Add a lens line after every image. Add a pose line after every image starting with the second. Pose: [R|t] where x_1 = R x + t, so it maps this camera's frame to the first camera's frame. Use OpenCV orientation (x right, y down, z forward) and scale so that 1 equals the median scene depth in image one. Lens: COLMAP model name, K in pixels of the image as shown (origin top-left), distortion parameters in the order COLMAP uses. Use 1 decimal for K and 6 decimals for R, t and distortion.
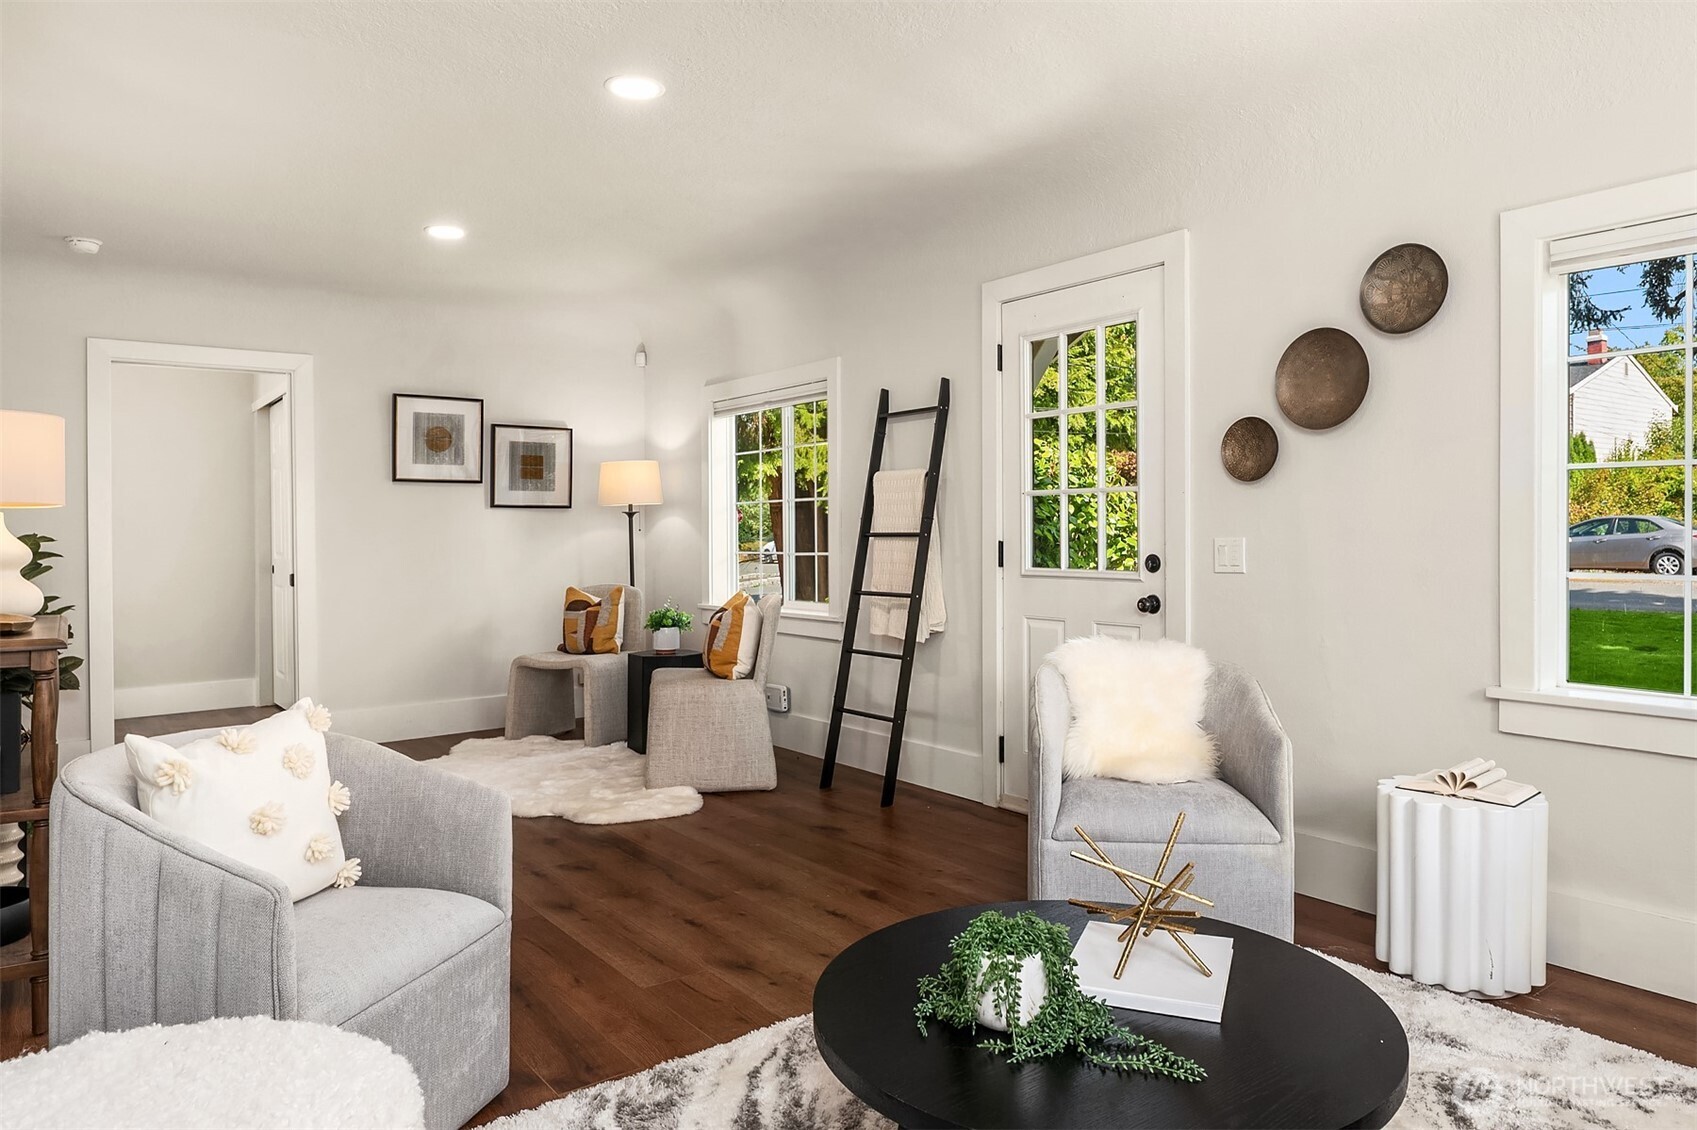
lens RADIAL K [[1116.9, 0, 847.0], [0, 1116.9, 539.9], [0, 0, 1]] dist [-0.003821, -0.004045]
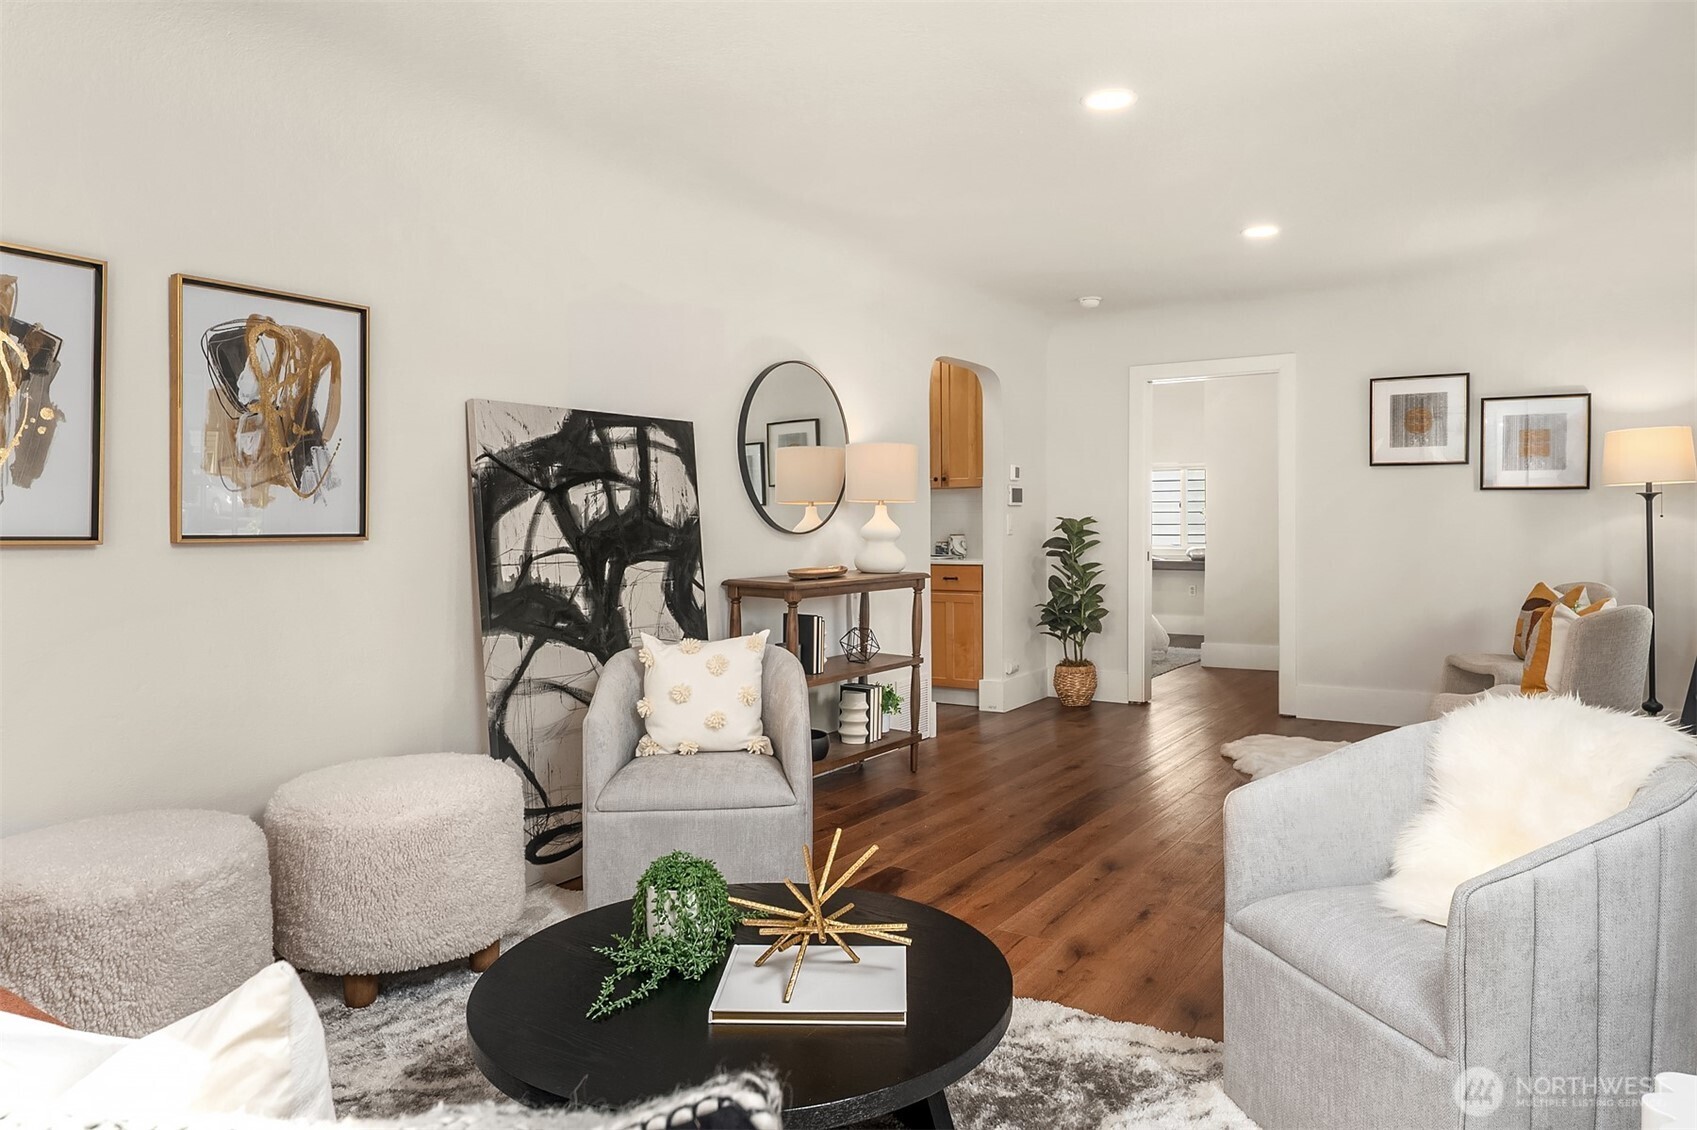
lens RADIAL K [[1100.1, 0, 847.7], [0, 1100.1, 521.8], [0, 0, 1]] dist [0.001211, -0.000563]
pose [[0.333278, 0.012187, -0.942750, 0.371673], [-0.007400, 0.999919, 0.010310, -0.008971], [0.942799, 0.003540, 0.333342, 0.223539]]
